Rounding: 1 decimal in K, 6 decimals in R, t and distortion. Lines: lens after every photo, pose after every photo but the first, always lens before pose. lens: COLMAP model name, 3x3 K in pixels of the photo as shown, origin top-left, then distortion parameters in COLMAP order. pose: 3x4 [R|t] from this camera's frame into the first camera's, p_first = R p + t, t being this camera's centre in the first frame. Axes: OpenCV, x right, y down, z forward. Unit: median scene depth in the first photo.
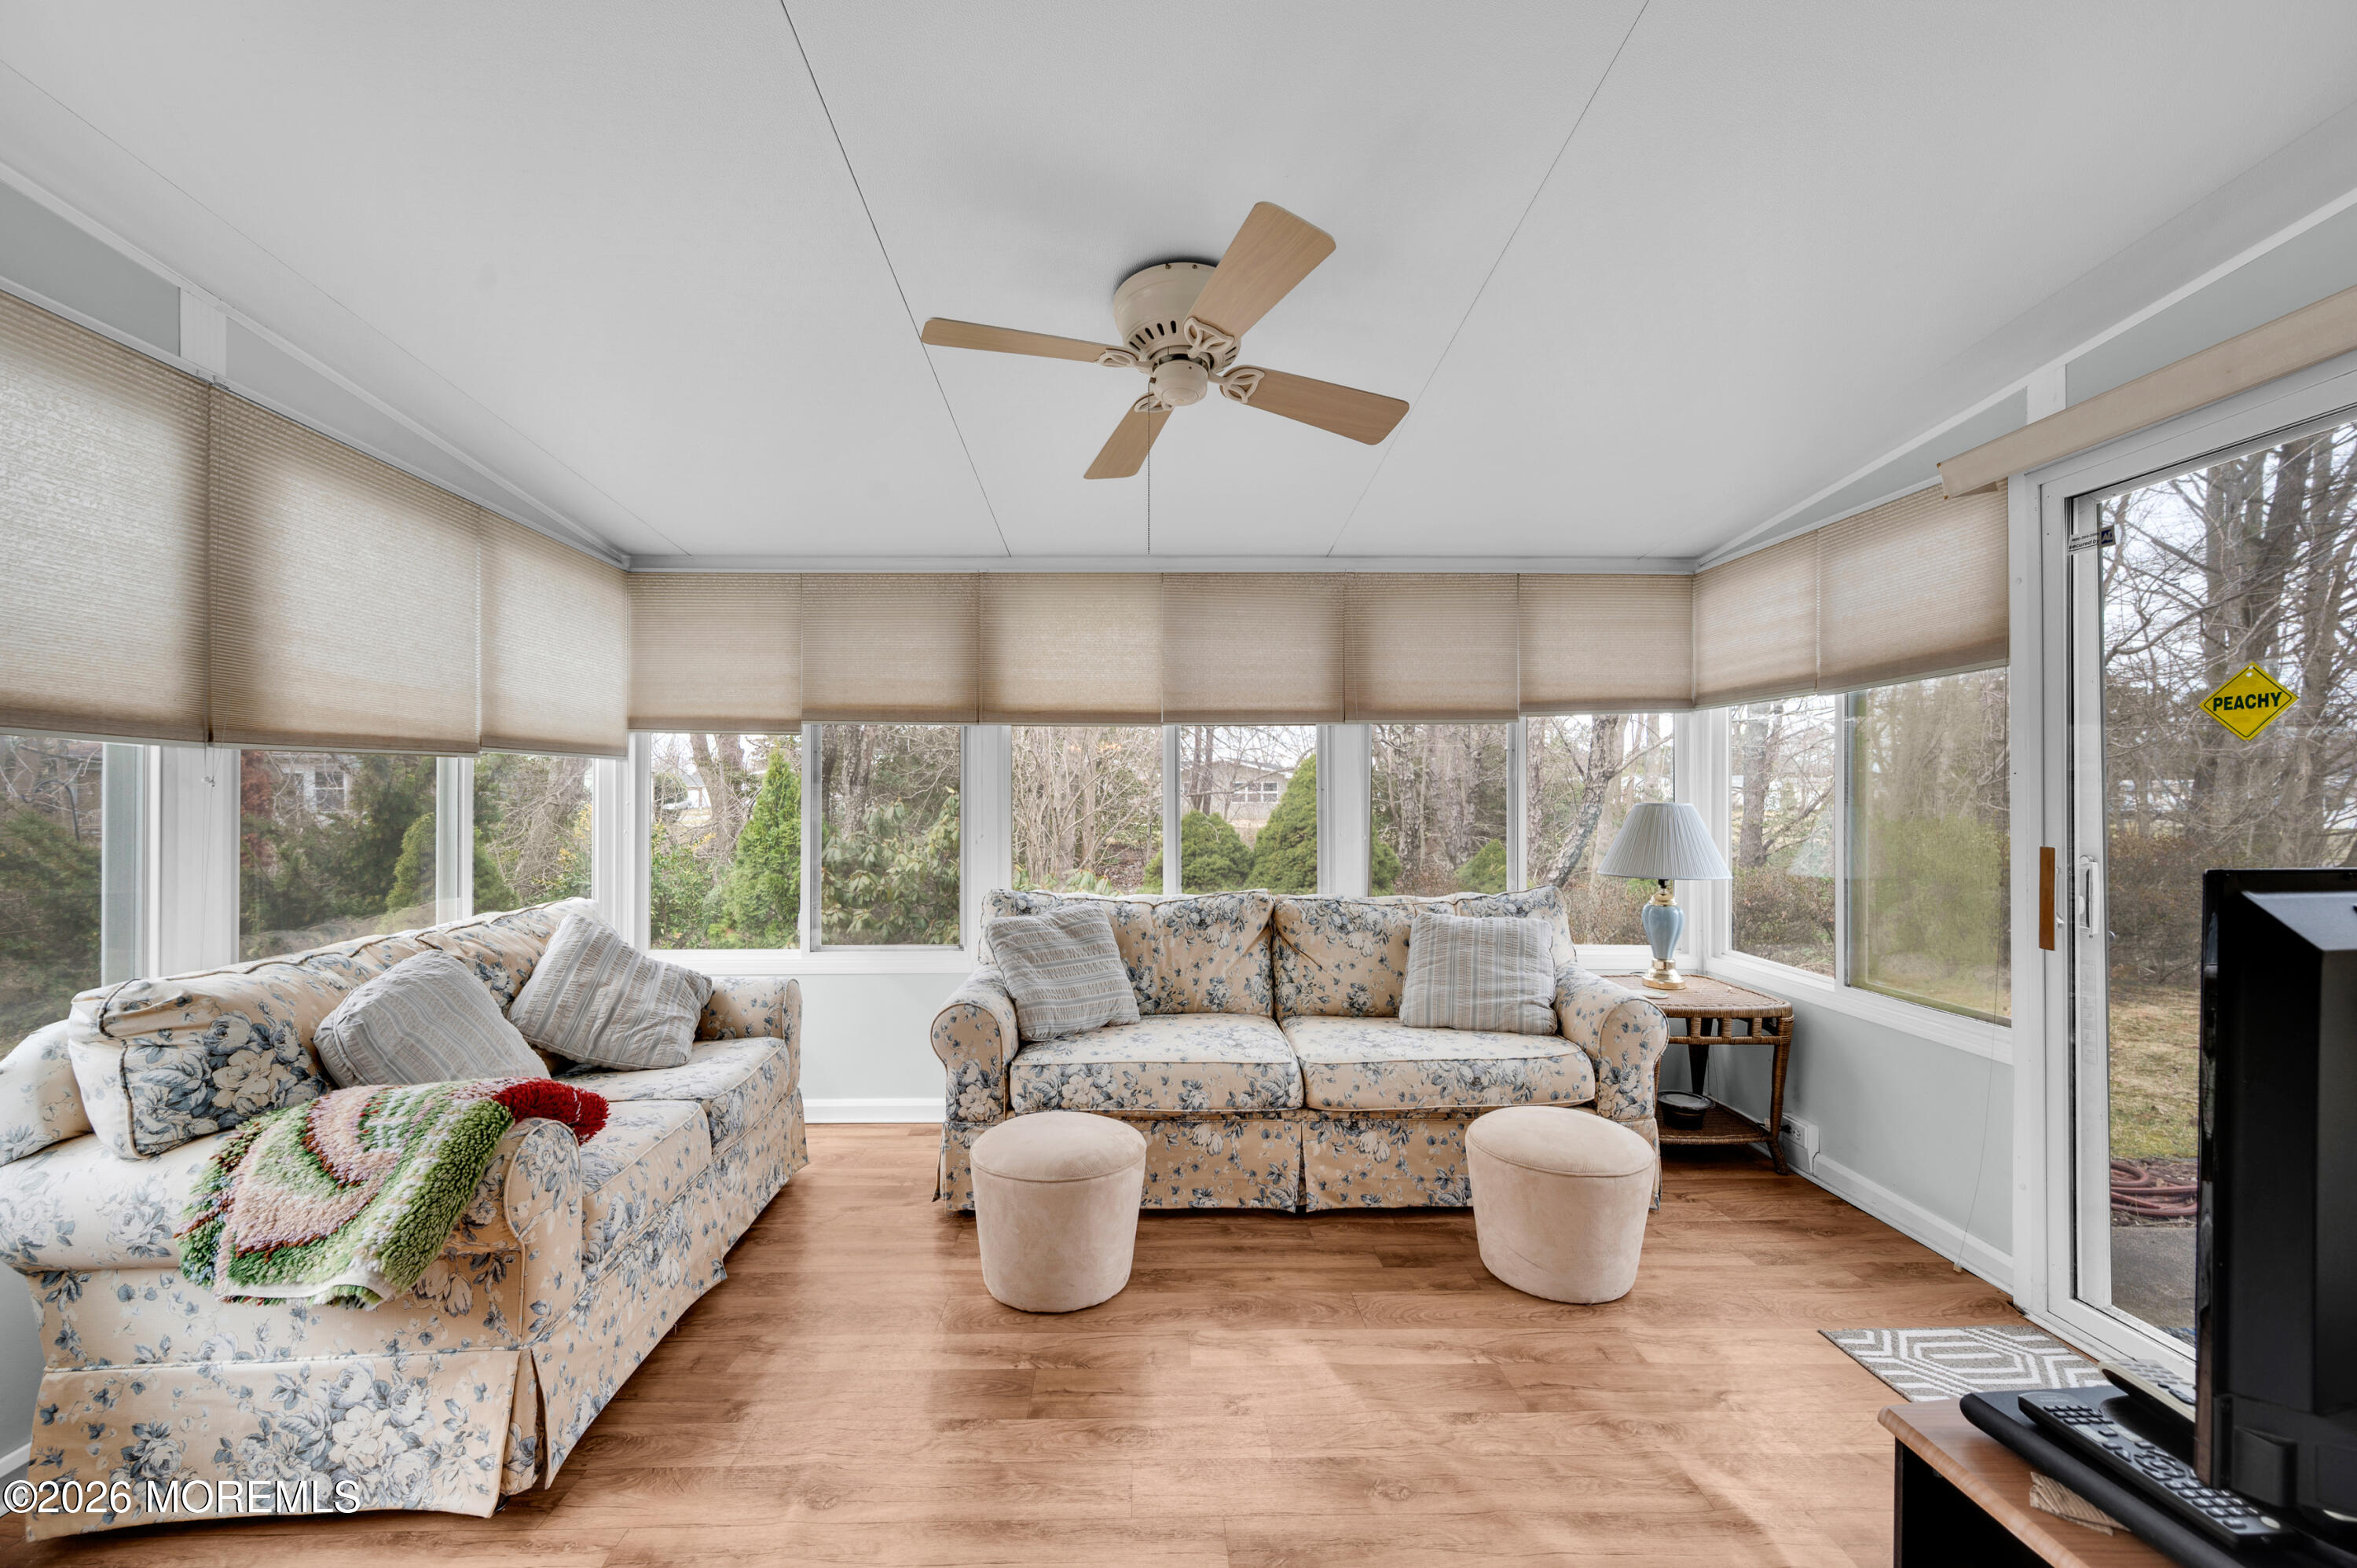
lens RADIAL K [[928.6, 0, 1163.3], [0, 928.6, 791.5], [0, 0, 1]] dist [0.001175, -0.000291]
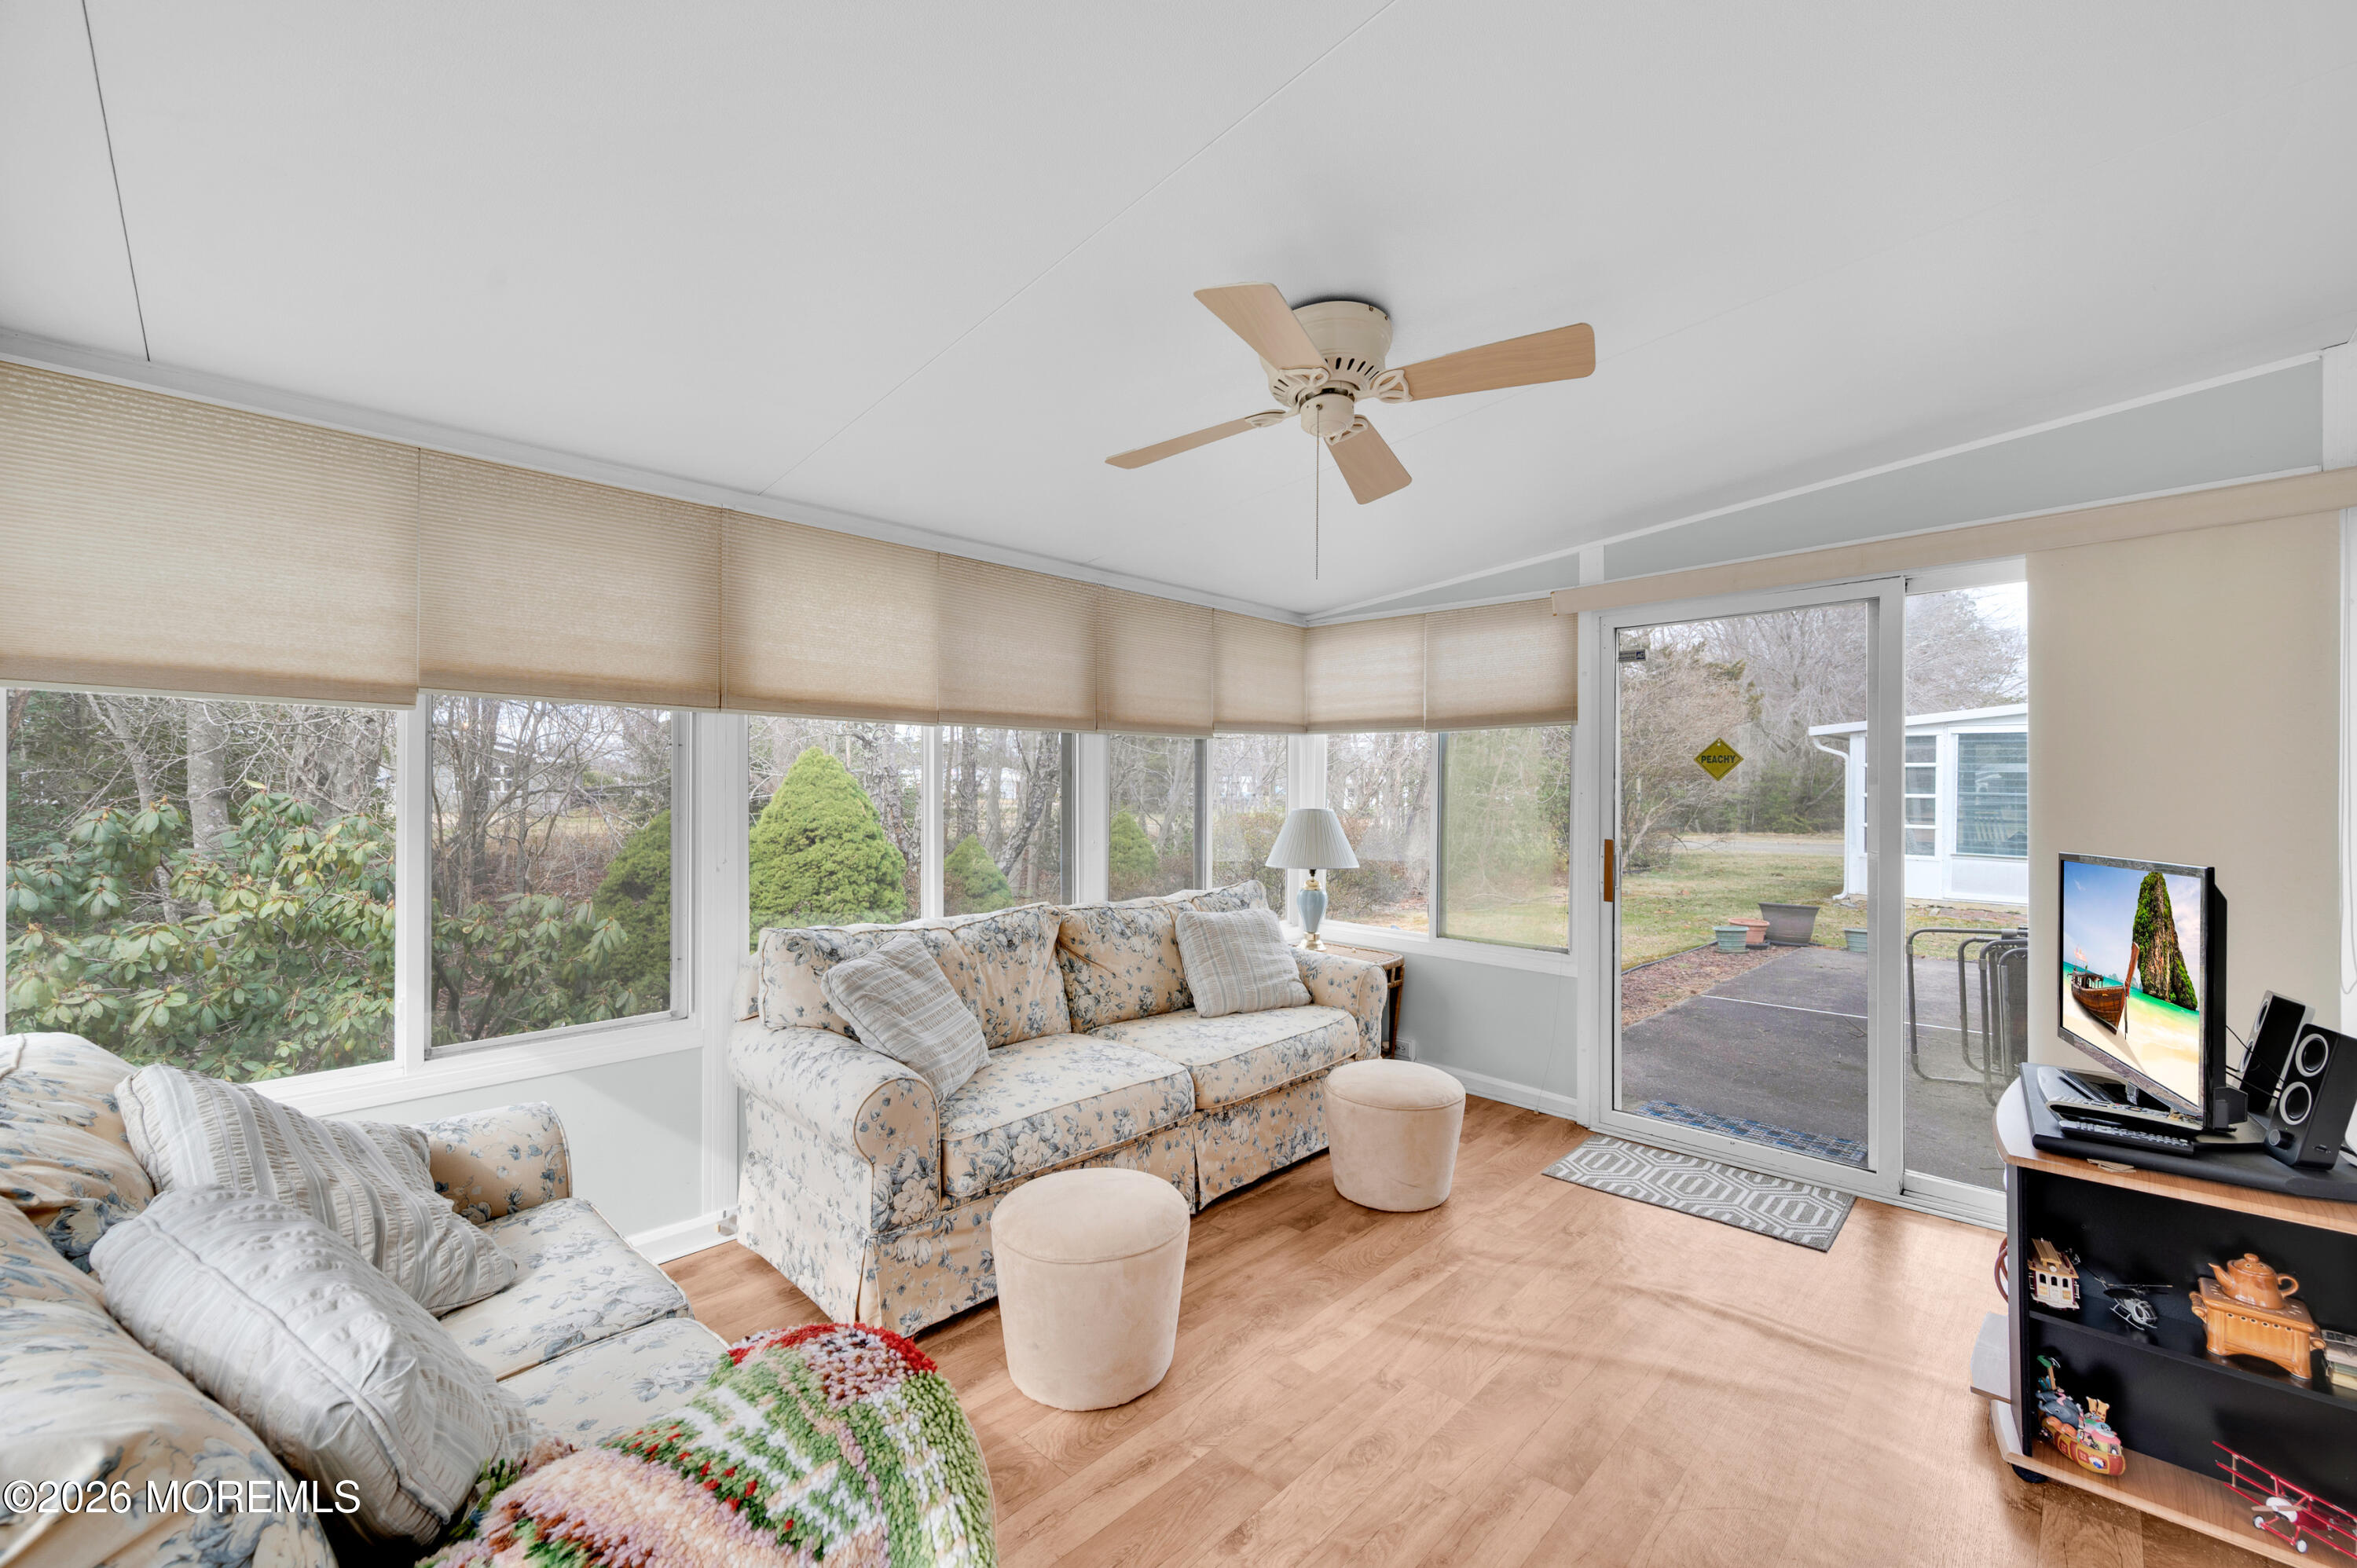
lens RADIAL K [[928.6, 0, 1168.5], [0, 928.6, 790.4], [0, 0, 1]] dist [0.001175, -0.000291]
pose [[0.726047, 0.003676, 0.687635, -0.496836], [-0.010781, 0.999924, 0.006037, -0.018926], [-0.687561, -0.011796, 0.726031, 0.232705]]
